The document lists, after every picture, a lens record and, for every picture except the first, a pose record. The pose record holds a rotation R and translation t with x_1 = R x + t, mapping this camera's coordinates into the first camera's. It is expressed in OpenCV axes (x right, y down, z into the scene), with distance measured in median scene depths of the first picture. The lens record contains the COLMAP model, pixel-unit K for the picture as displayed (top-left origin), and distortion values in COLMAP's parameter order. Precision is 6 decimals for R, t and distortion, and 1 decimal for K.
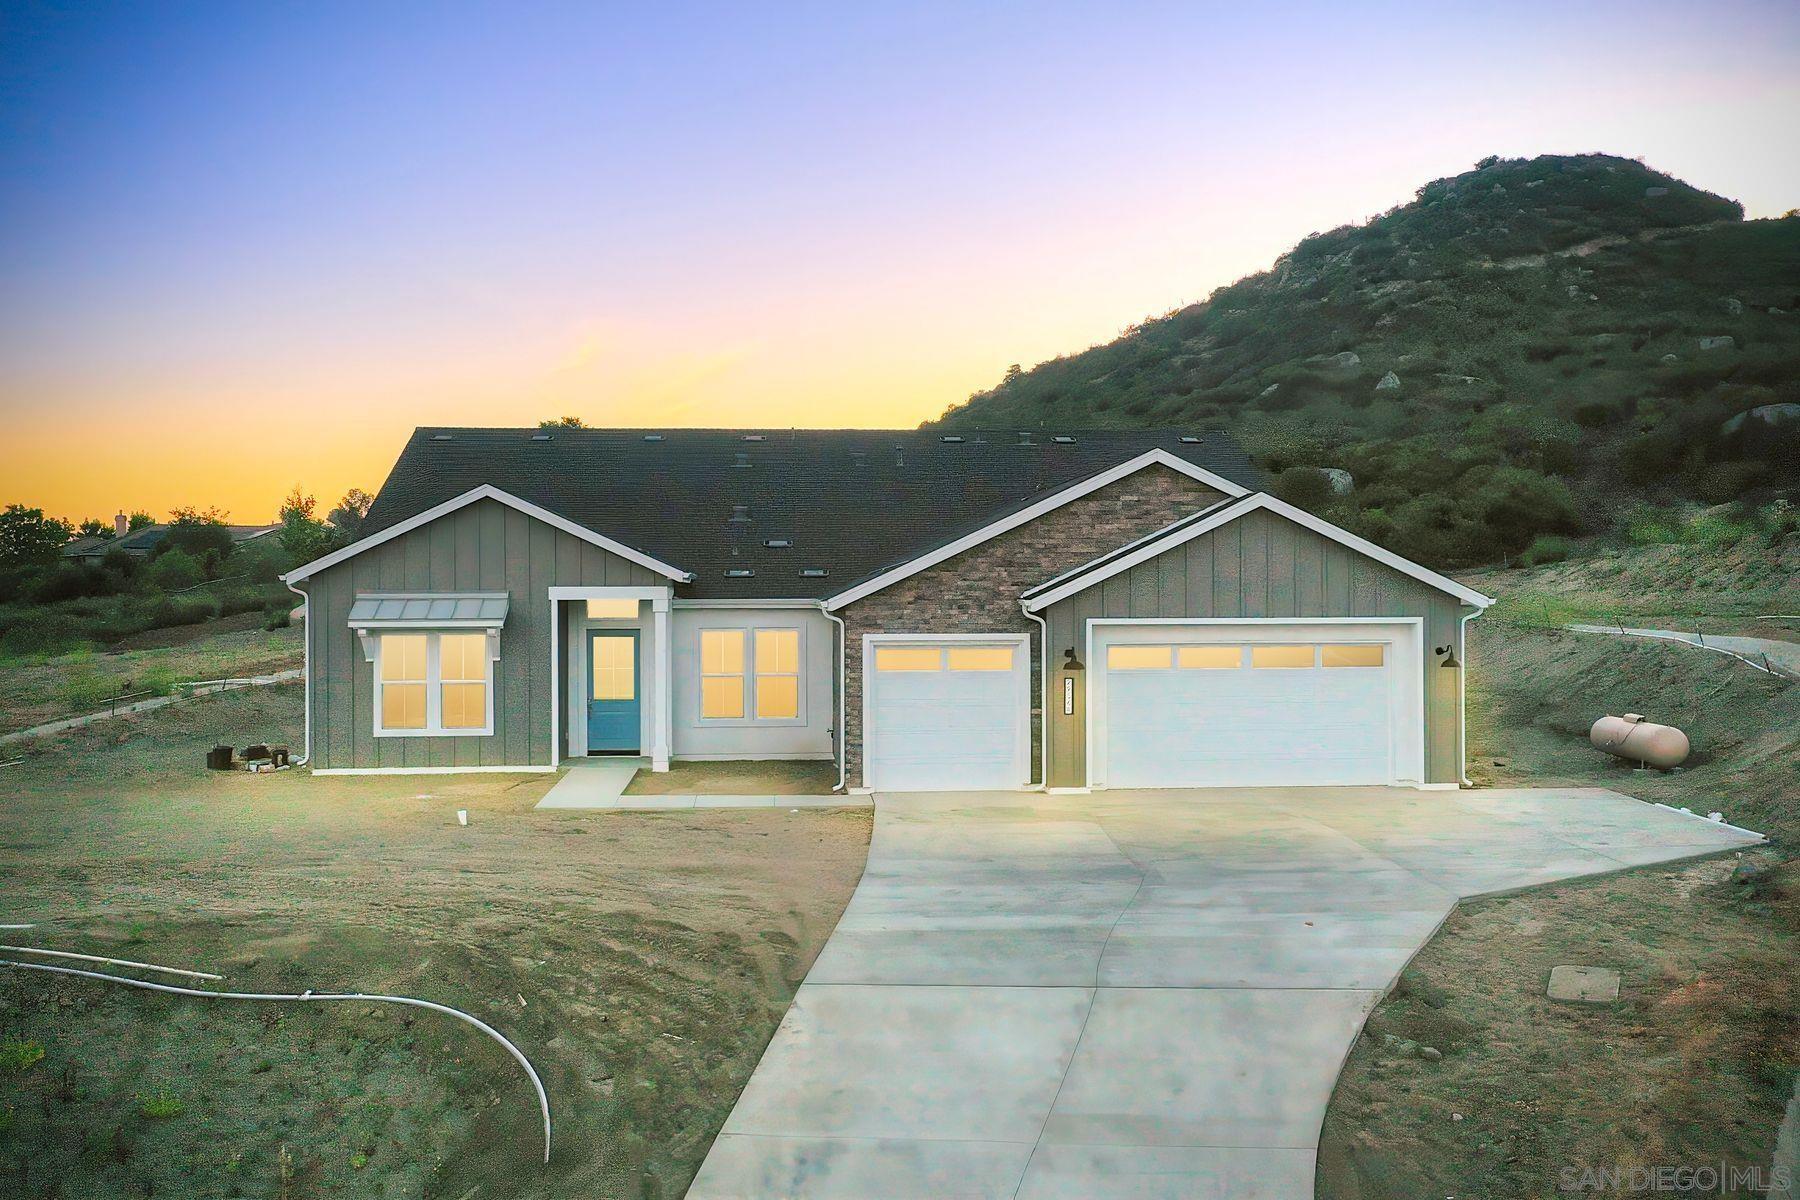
lens RADIAL K [[1691.4, 0, 894.3], [0, 1691.4, 596.6], [0, 0, 1]] dist [-0.000400, 0.000000]
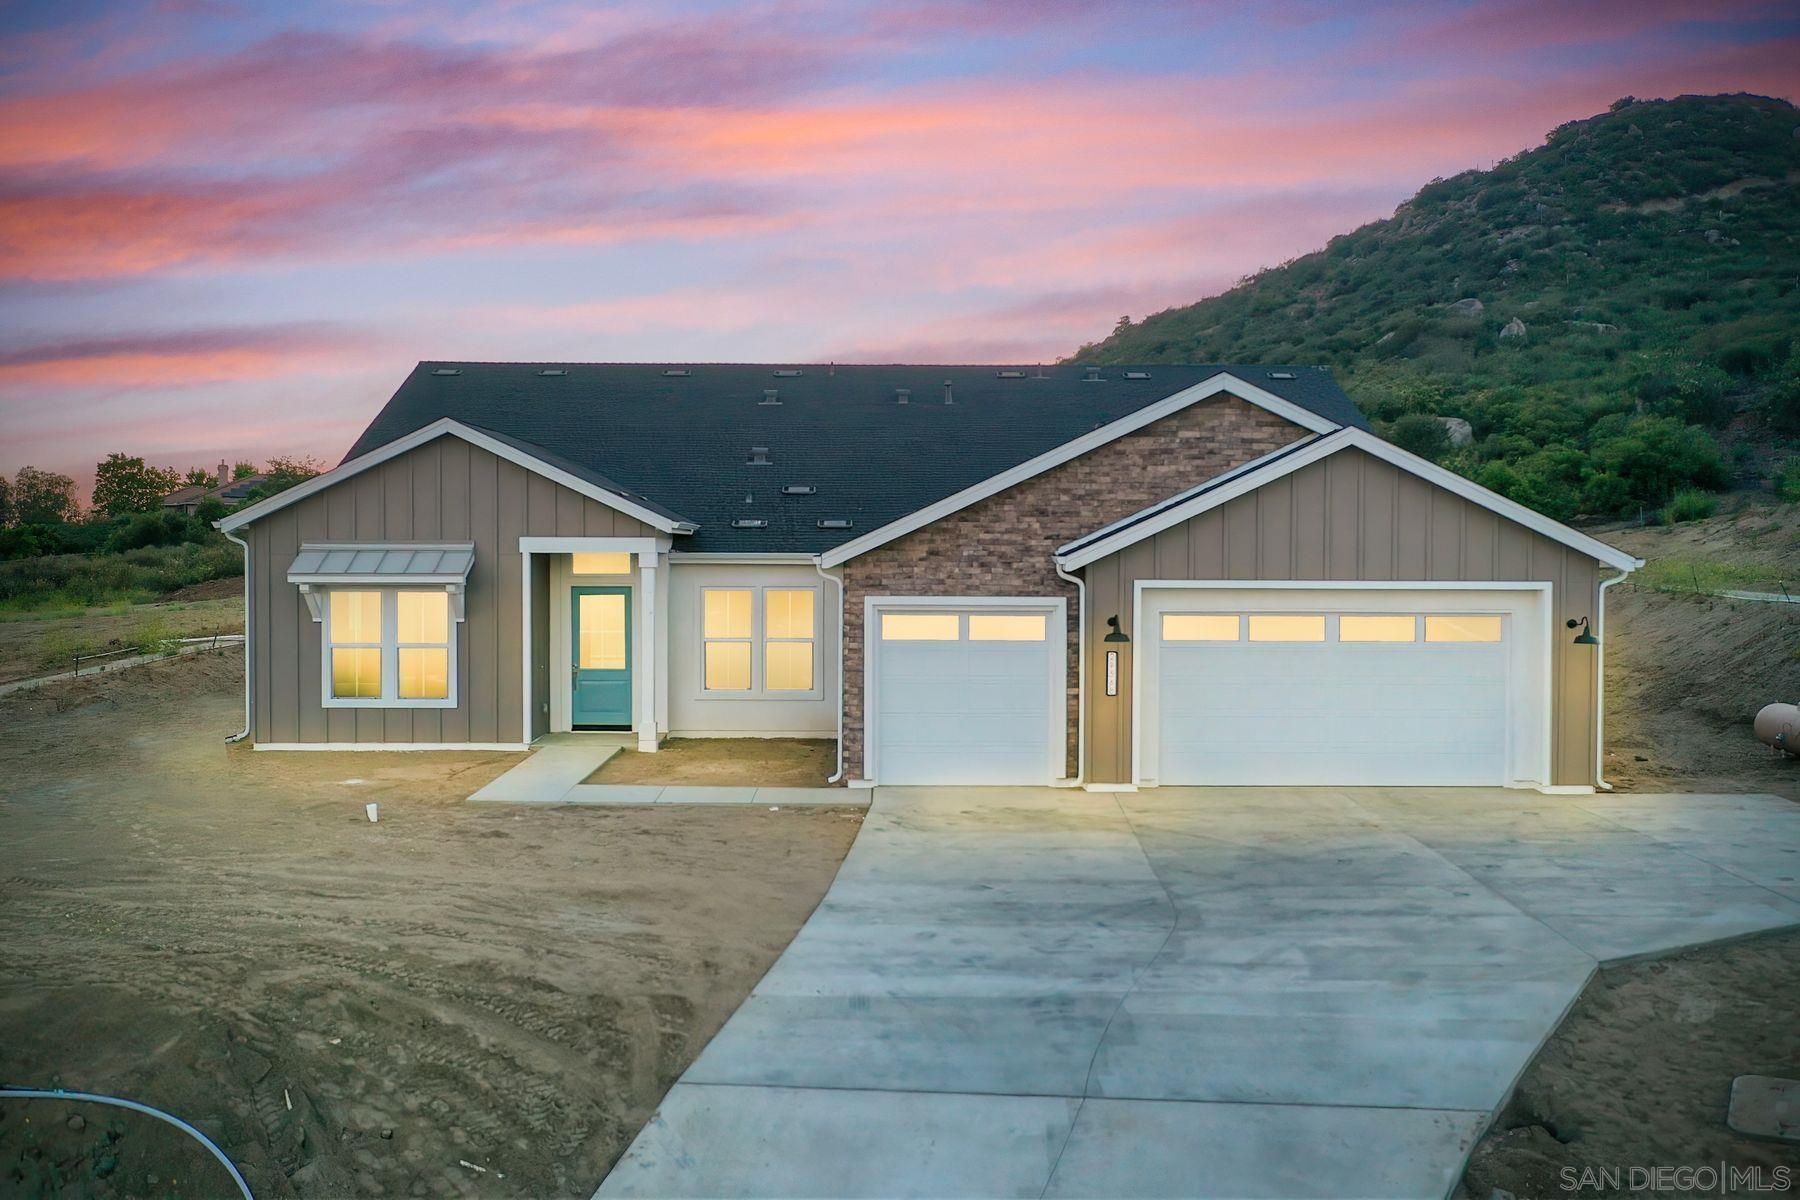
lens RADIAL K [[1691.4, 0, 899.1], [0, 1691.4, 598.2], [0, 0, 1]] dist [-0.000400, 0.000000]
pose [[0.998048, 0.009255, -0.061767, 0.049435], [-0.007544, 0.999583, 0.027866, -0.000326], [0.061999, -0.027346, 0.997702, 0.167843]]
